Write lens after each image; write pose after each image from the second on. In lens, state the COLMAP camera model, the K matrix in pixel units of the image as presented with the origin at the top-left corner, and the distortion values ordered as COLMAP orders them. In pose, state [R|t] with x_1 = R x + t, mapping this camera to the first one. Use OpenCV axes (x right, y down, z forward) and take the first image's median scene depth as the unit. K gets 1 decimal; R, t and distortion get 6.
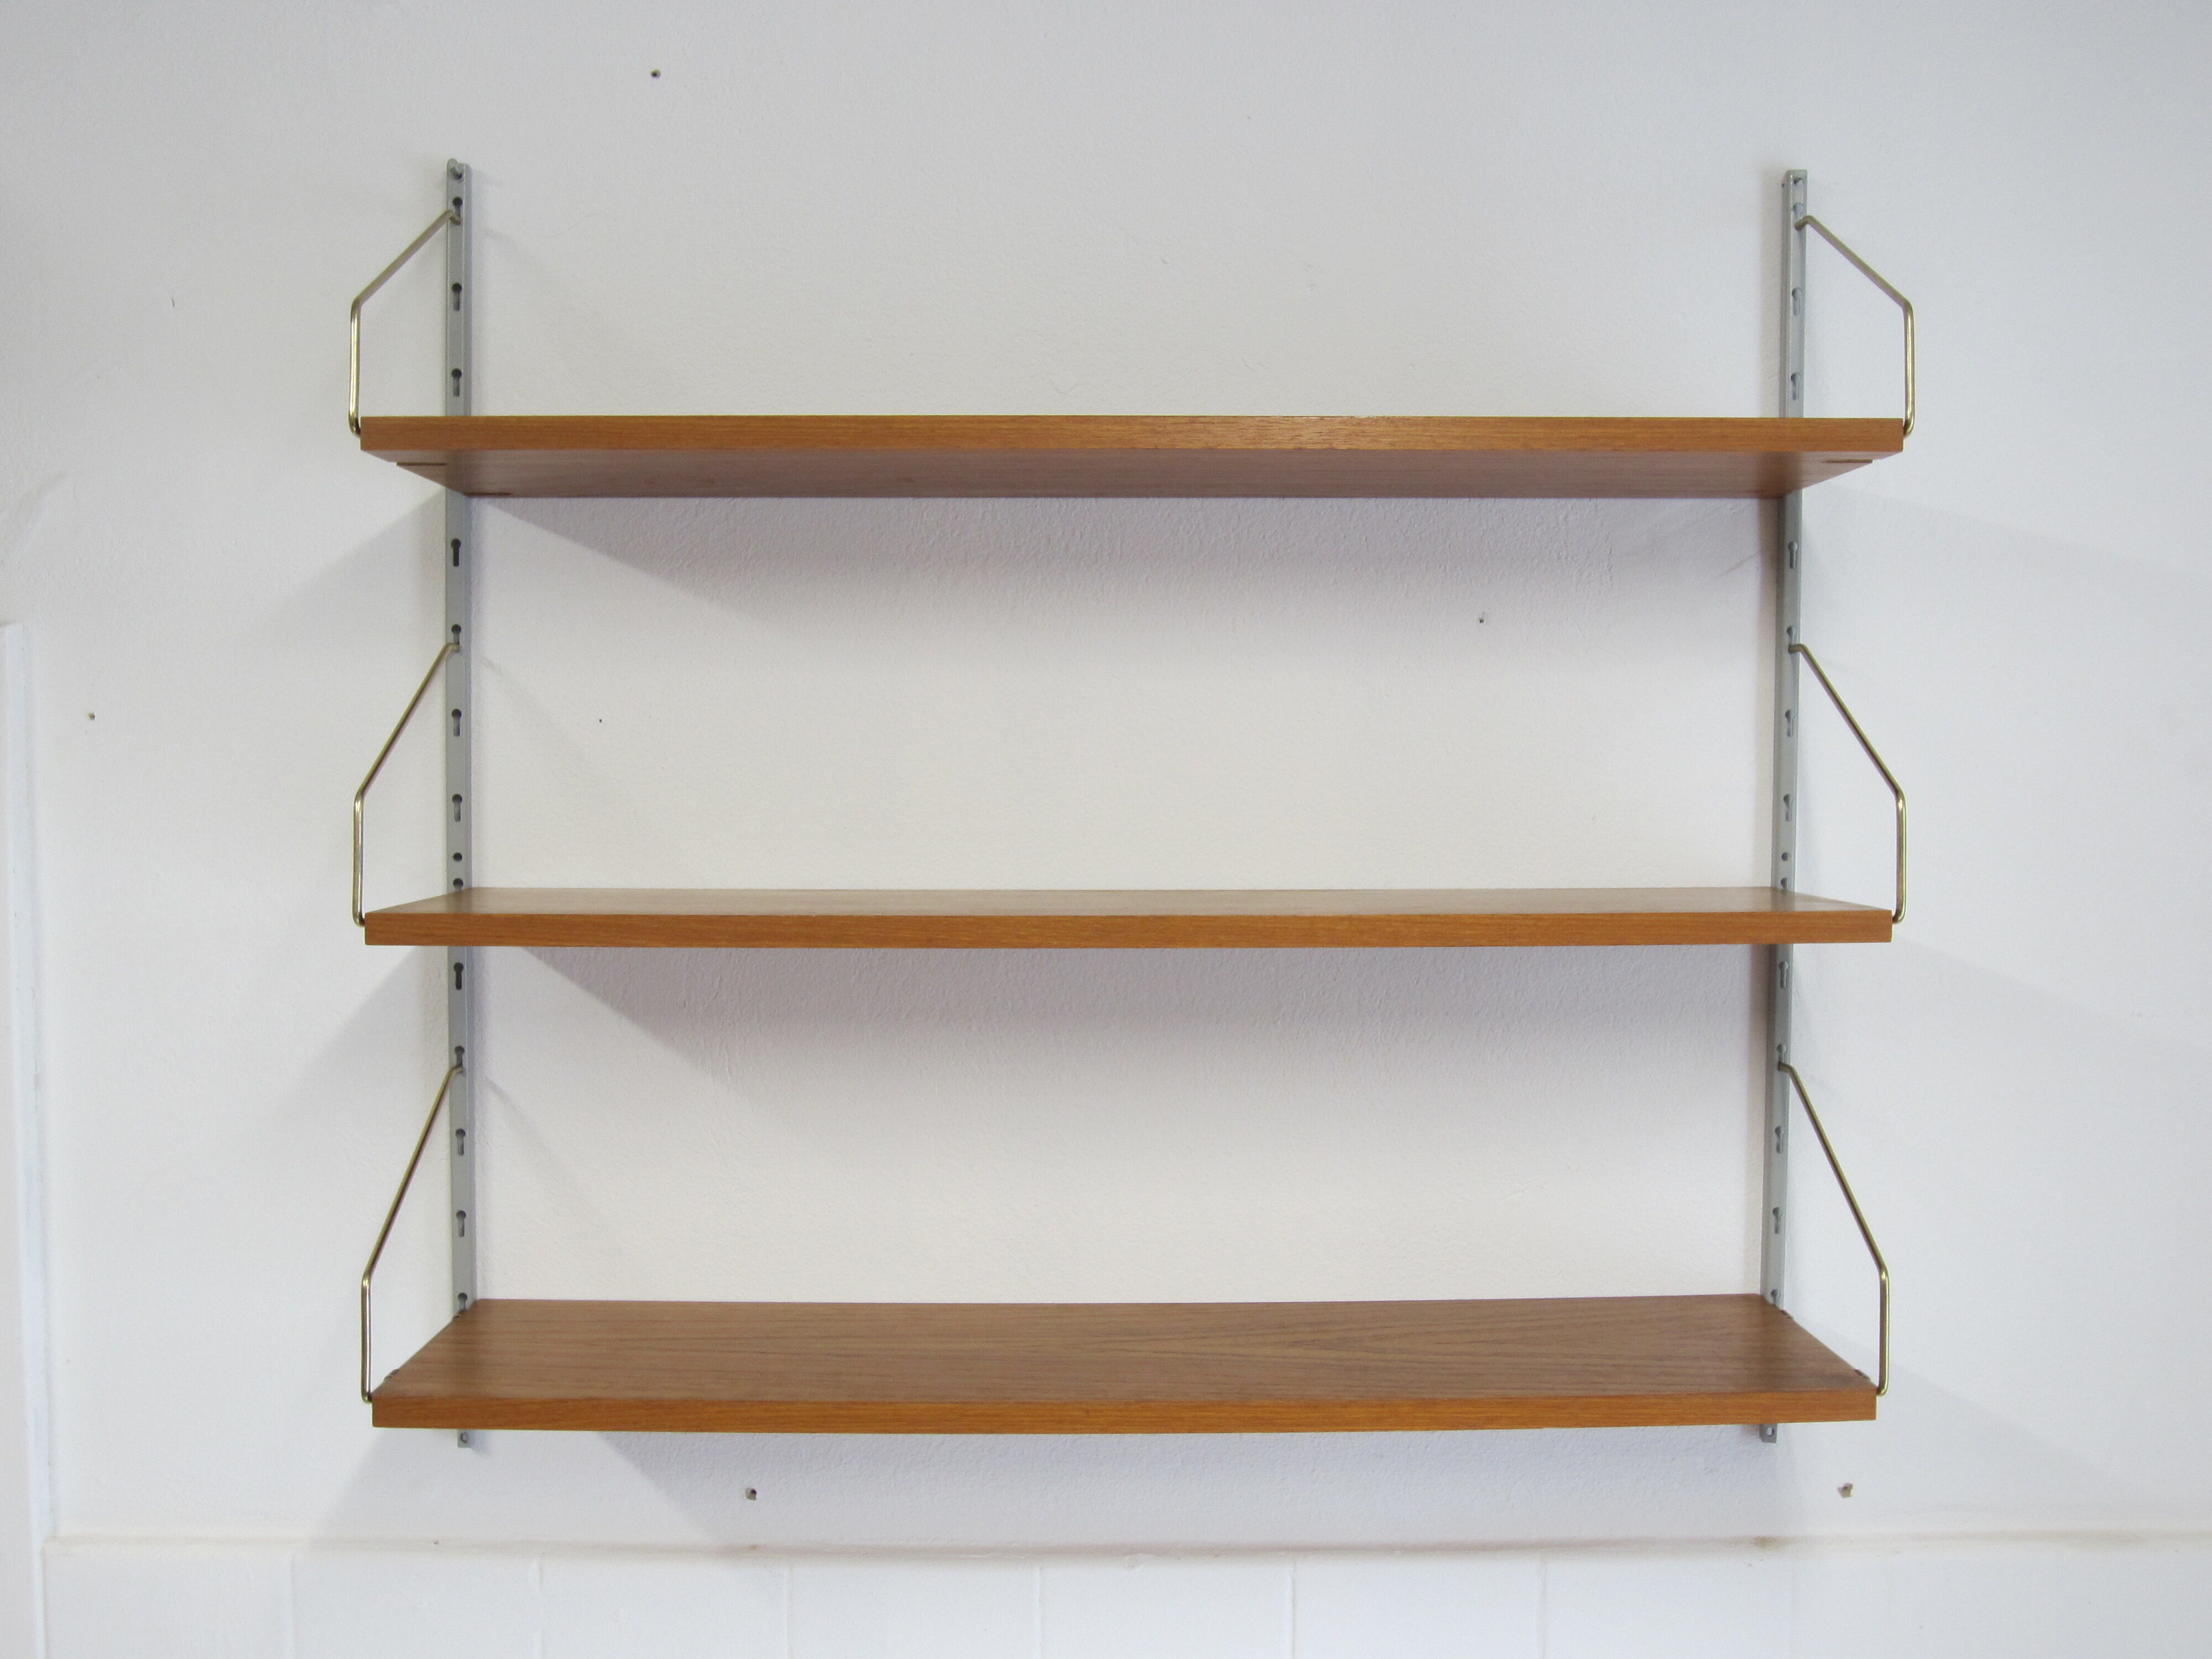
lens RADIAL K [[2163.1, 0, 1113.6], [0, 2163.1, 834.4], [0, 0, 1]] dist [-0.055346, 0.000000]
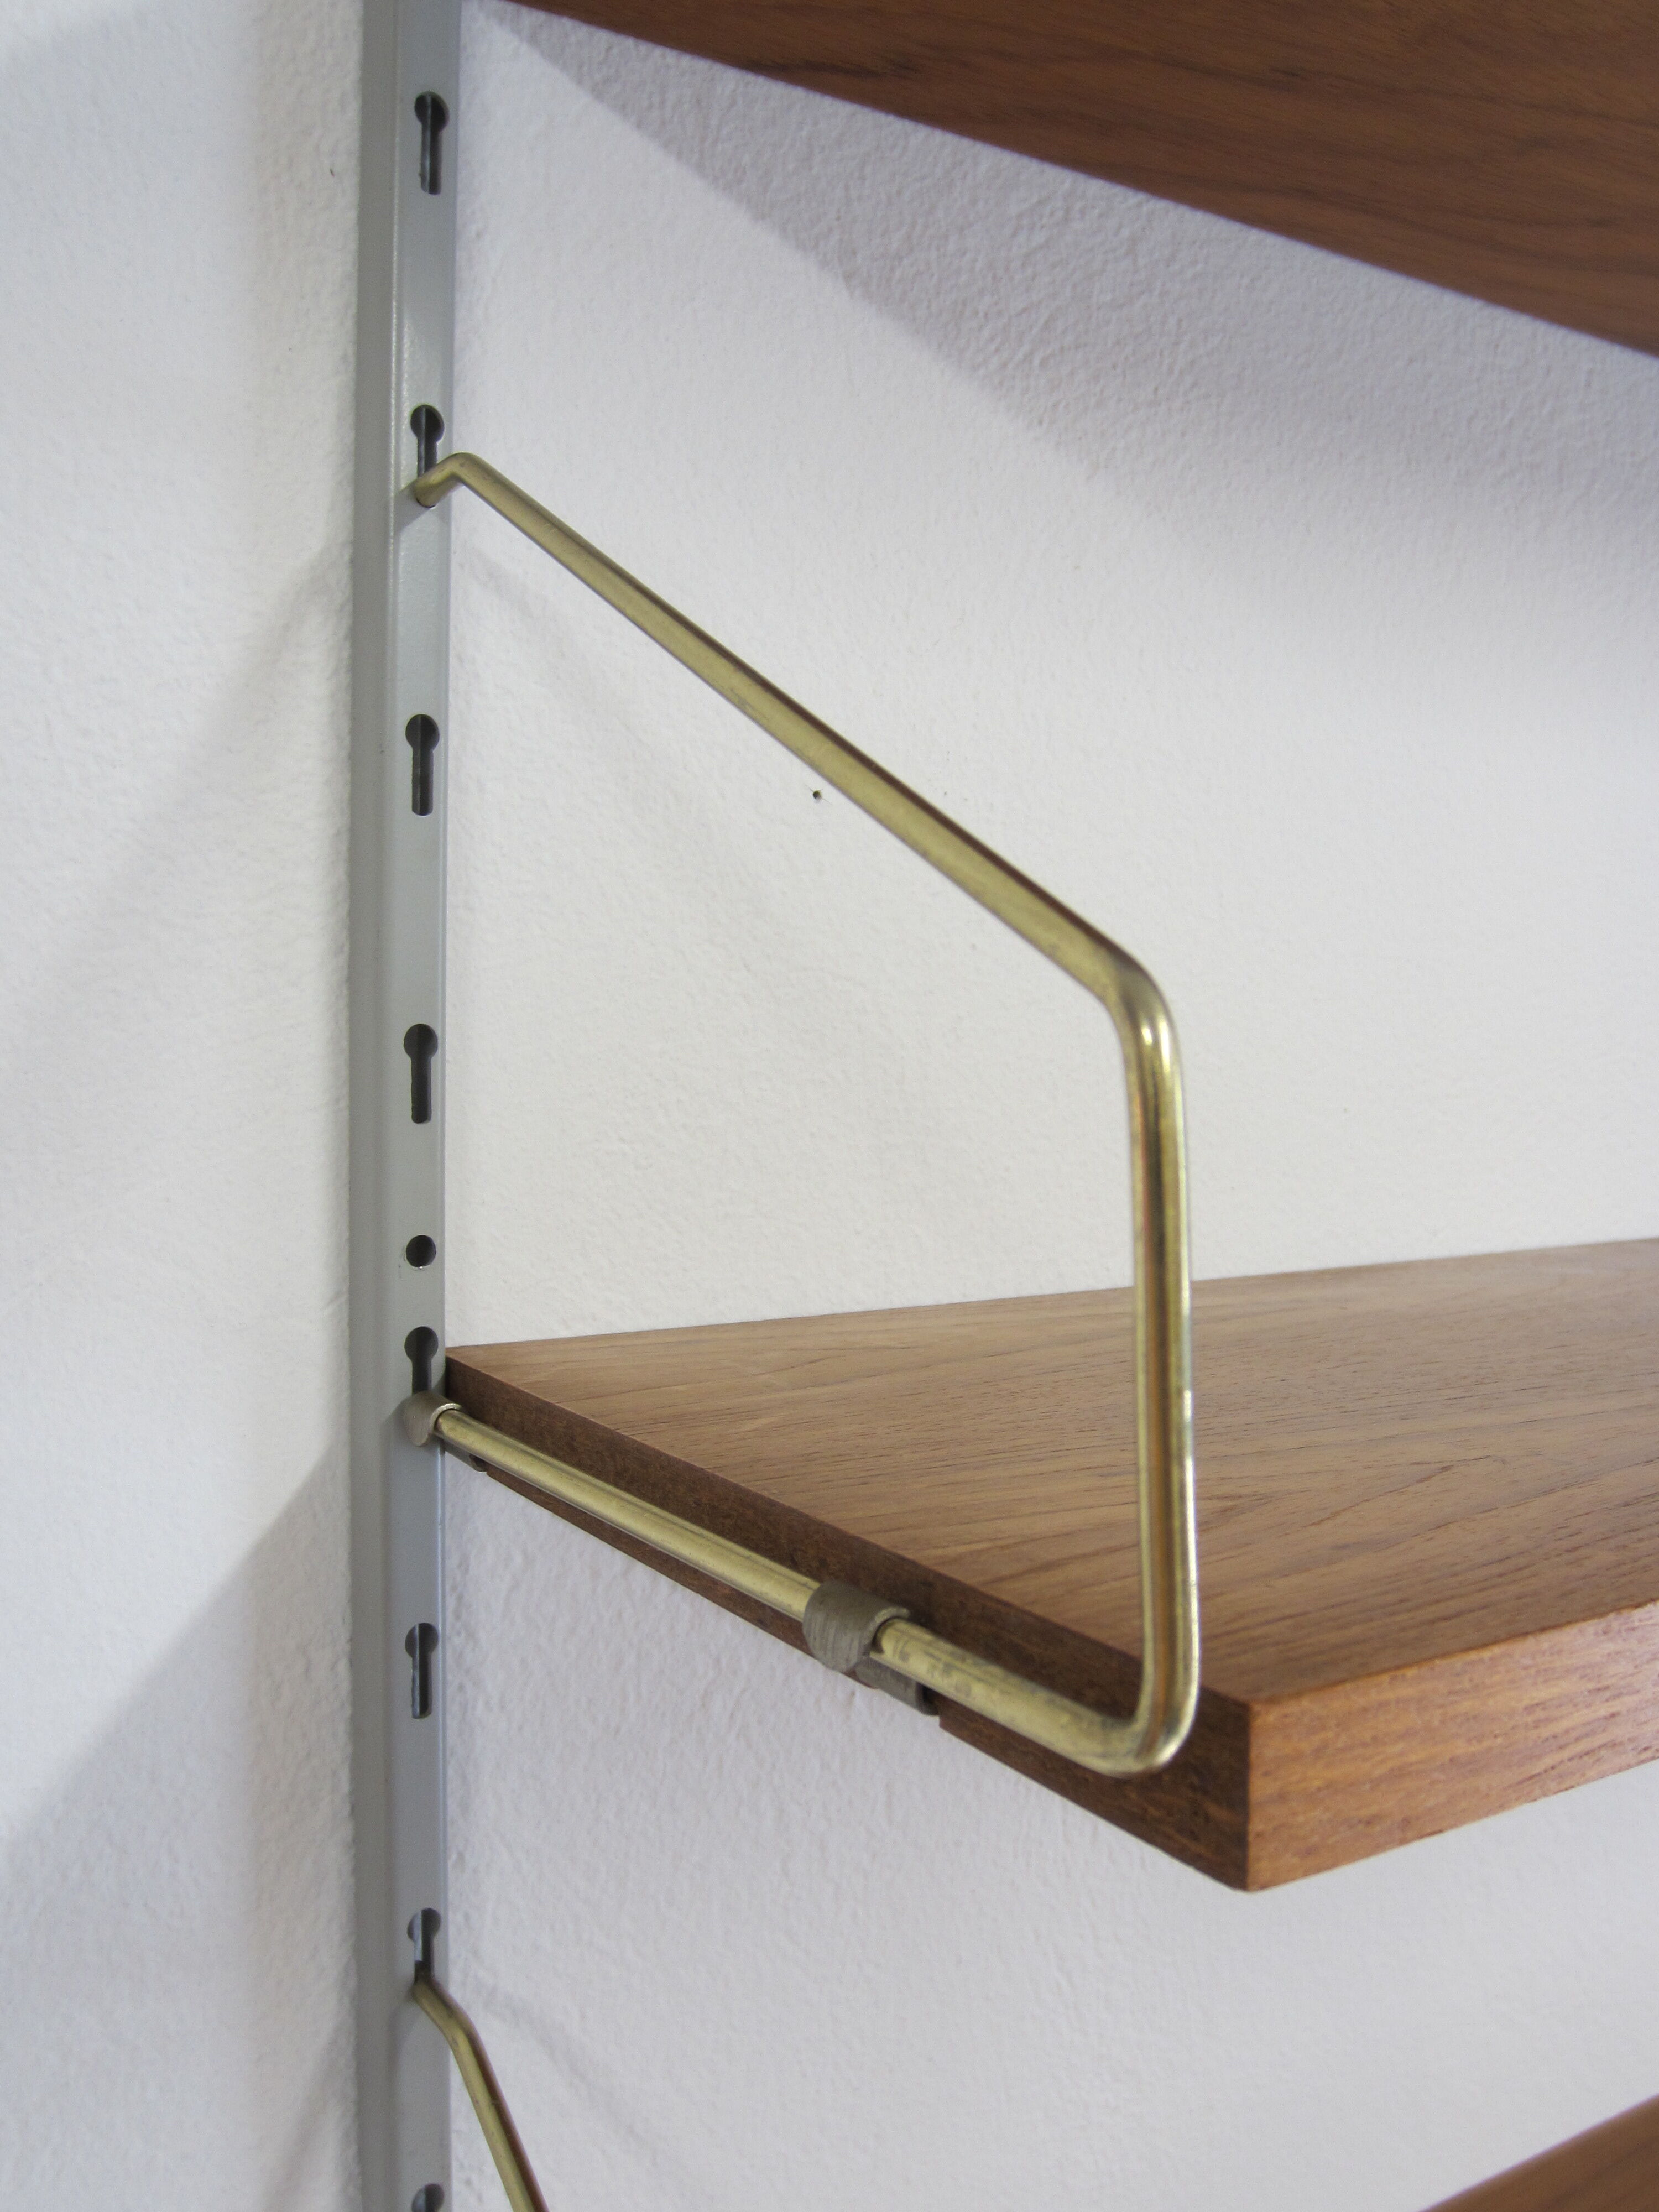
lens RADIAL K [[1878.4, 0, 842.0], [0, 1878.4, 1119.8], [0, 0, 1]] dist [-0.052499, 0.016978]
pose [[0.855541, -0.023842, 0.517186, -0.382099], [0.017381, 0.999699, 0.017333, -0.009286], [-0.517443, -0.005840, 0.855698, 0.762084]]
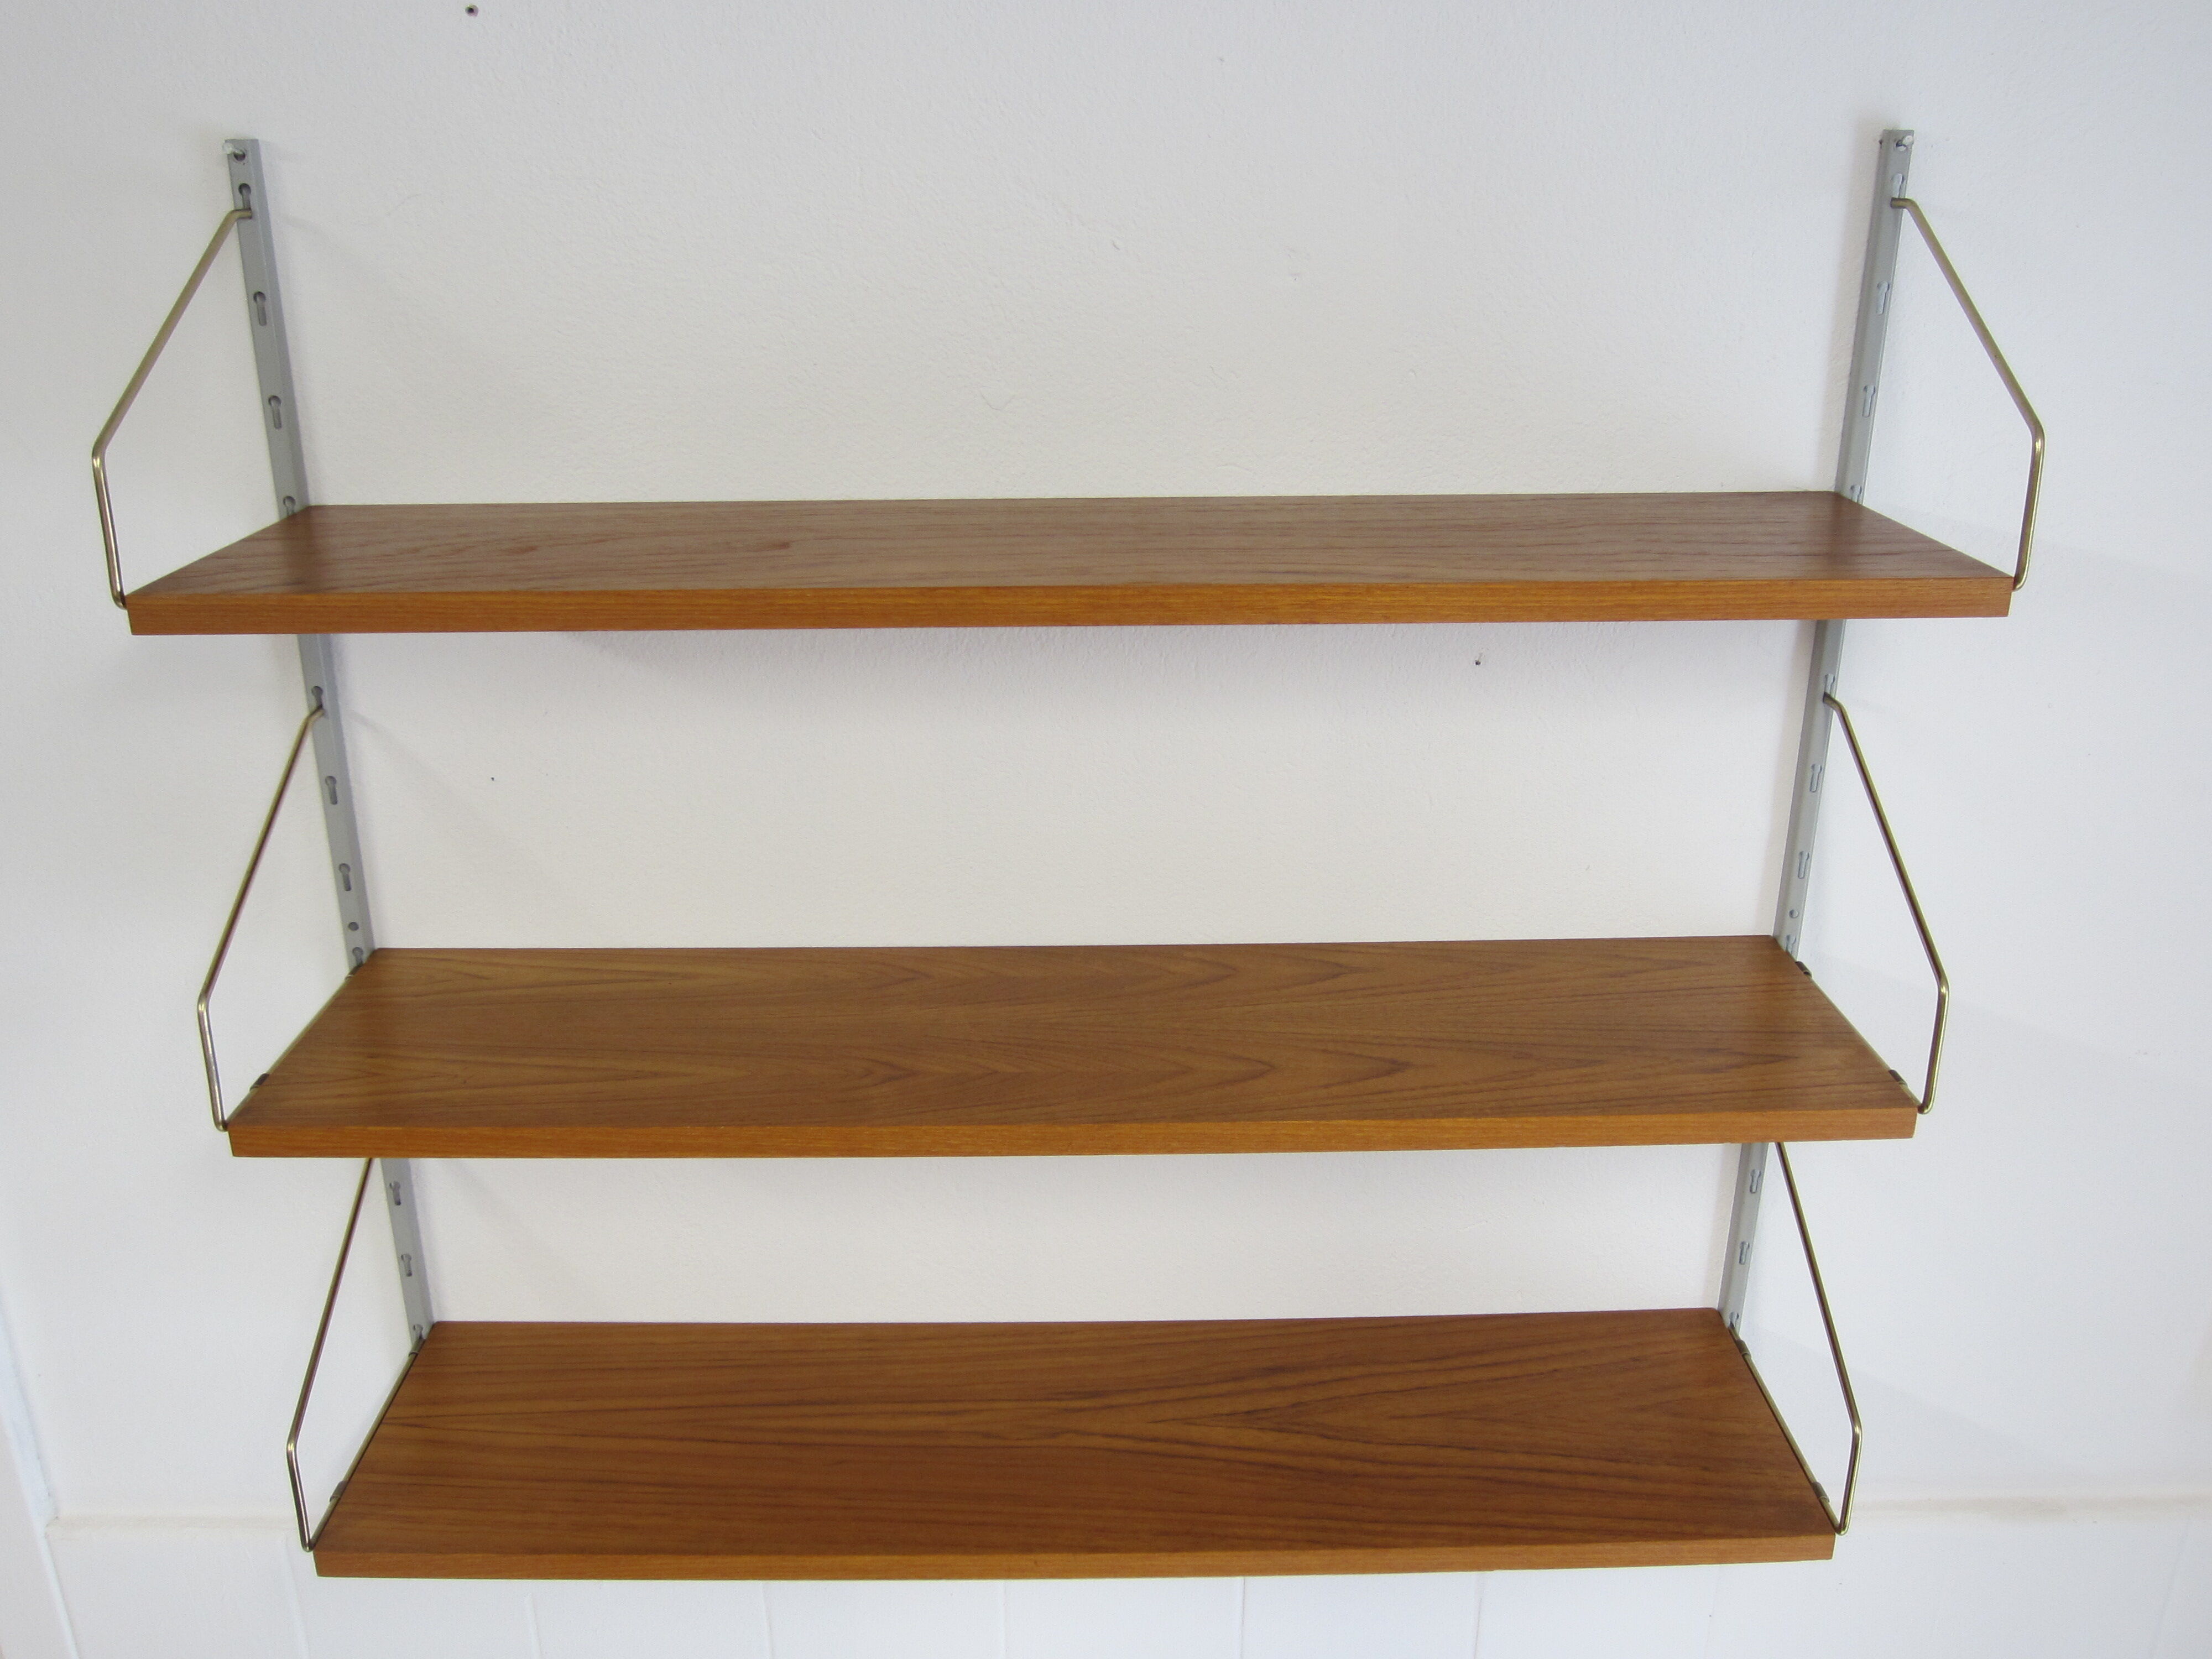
lens RADIAL K [[1878.4, 0, 1103.7], [0, 1878.4, 824.1], [0, 0, 1]] dist [-0.052499, 0.016978]
pose [[0.999984, -0.004186, -0.003682, 0.020432], [0.005128, 0.949803, 0.312806, -0.278643], [0.002188, -0.312820, 0.949810, 0.254177]]
